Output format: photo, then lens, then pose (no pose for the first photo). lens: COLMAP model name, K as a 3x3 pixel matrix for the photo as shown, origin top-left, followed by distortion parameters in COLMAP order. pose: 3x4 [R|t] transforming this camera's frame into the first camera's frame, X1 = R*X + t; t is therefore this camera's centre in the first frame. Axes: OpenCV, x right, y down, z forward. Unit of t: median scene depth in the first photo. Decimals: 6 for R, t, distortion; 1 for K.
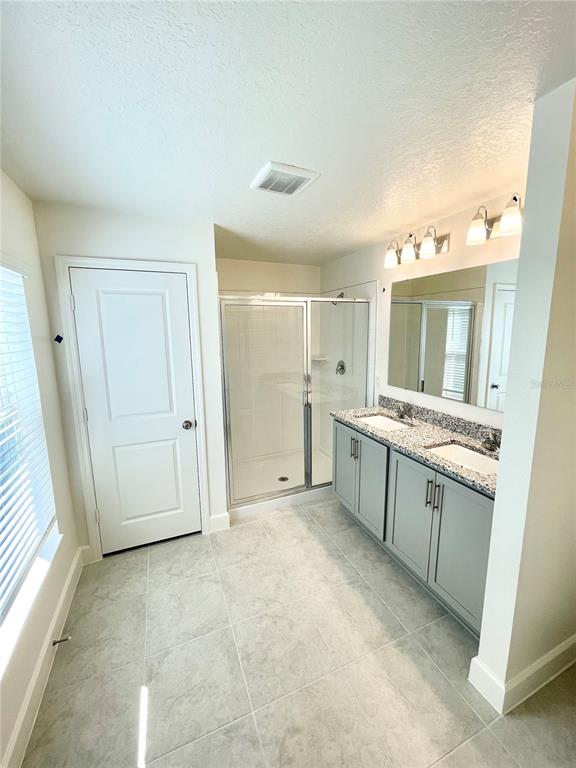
lens RADIAL K [[312.9, 0, 291.8], [0, 312.9, 379.0], [0, 0, 1]] dist [0.000358, -0.000109]
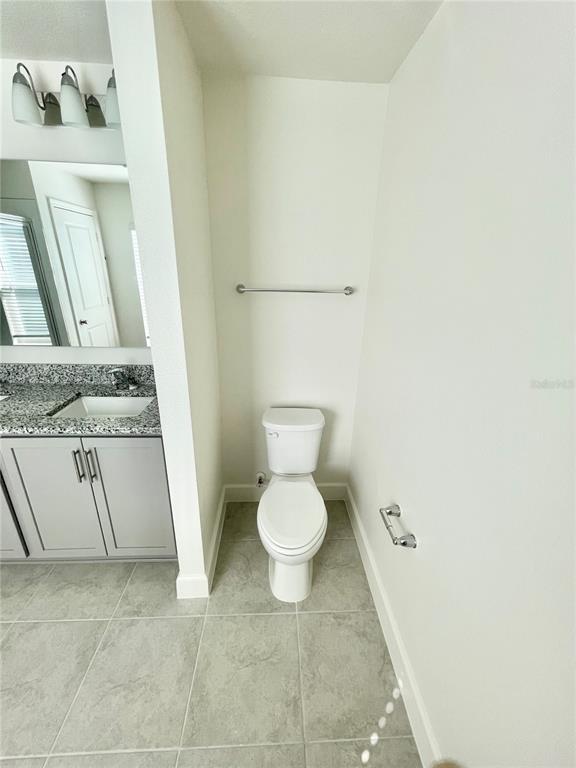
lens RADIAL K [[312.9, 0, 291.8], [0, 312.9, 379.0], [0, 0, 1]] dist [0.000358, -0.000109]
pose [[0.345737, -0.306579, 0.886834, -0.015598], [0.119255, 0.951811, 0.282549, -0.008505], [-0.930722, 0.008072, 0.365637, 0.179253]]
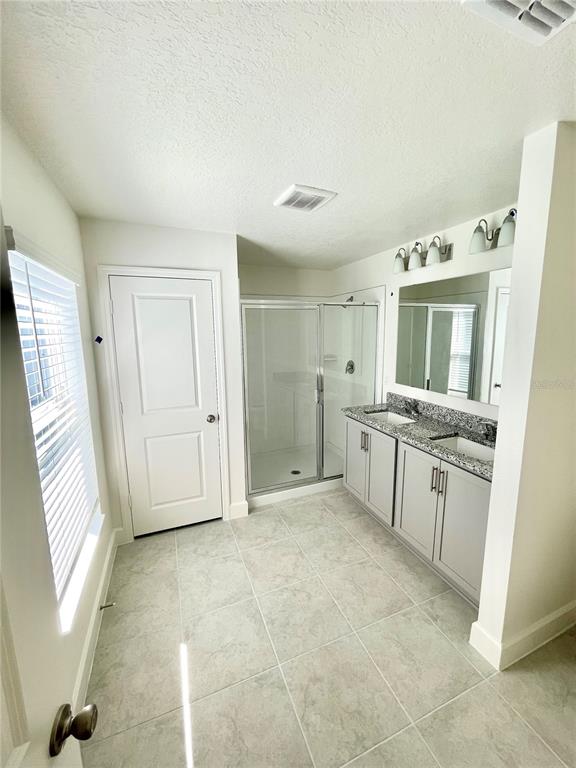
lens RADIAL K [[312.9, 0, 291.8], [0, 312.9, 379.0], [0, 0, 1]] dist [0.000358, -0.000109]
pose [[0.999893, 0.002342, -0.014469, -0.044761], [-0.002409, 0.999987, -0.004597, 0.015479], [0.014458, 0.004632, 0.999885, -0.103843]]
